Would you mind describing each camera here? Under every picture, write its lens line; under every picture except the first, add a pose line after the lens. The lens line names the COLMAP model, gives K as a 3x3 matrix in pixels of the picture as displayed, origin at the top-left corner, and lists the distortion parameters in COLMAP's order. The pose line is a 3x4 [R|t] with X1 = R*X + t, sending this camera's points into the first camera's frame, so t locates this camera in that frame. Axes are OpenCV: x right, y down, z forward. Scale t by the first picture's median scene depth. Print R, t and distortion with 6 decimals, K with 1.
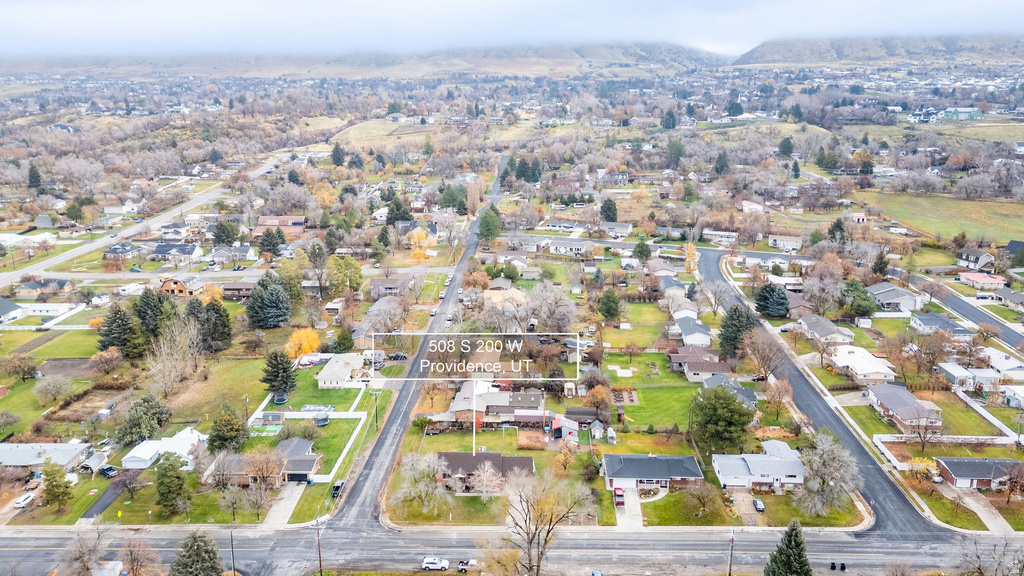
lens RADIAL K [[764.0, 0, 512.0], [0, 764.0, 288.0], [0, 0, 1]] dist [0.050549, -0.000629]
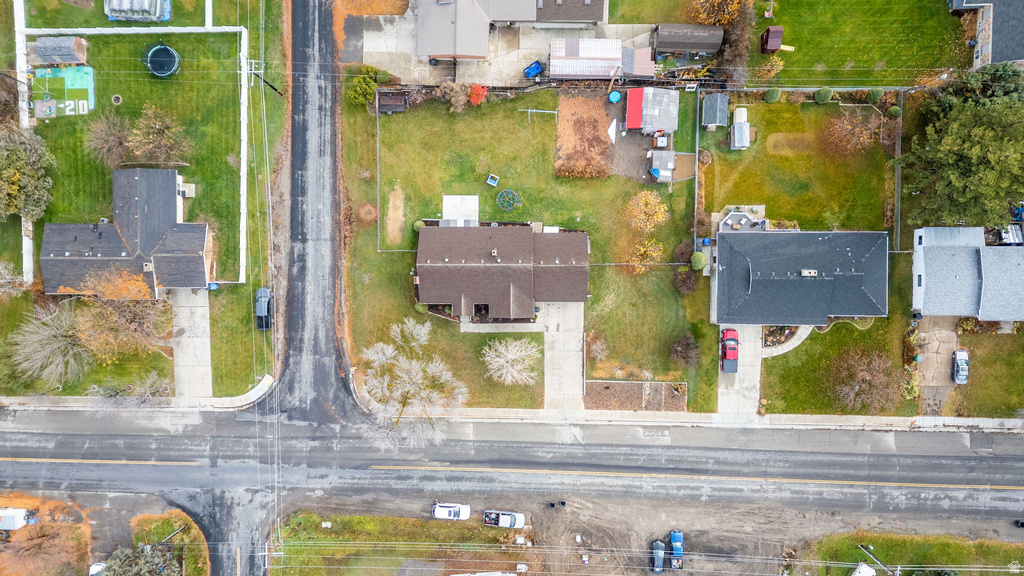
lens RADIAL K [[720.0, 0, 512.0], [0, 720.0, 288.0], [0, 0, 1]] dist [0.041749, -0.007107]
pose [[0.999021, -0.033042, -0.029405, -0.014412], [0.036589, 0.243792, 0.969137, -0.298656], [-0.024853, -0.969264, 0.244763, 0.899054]]
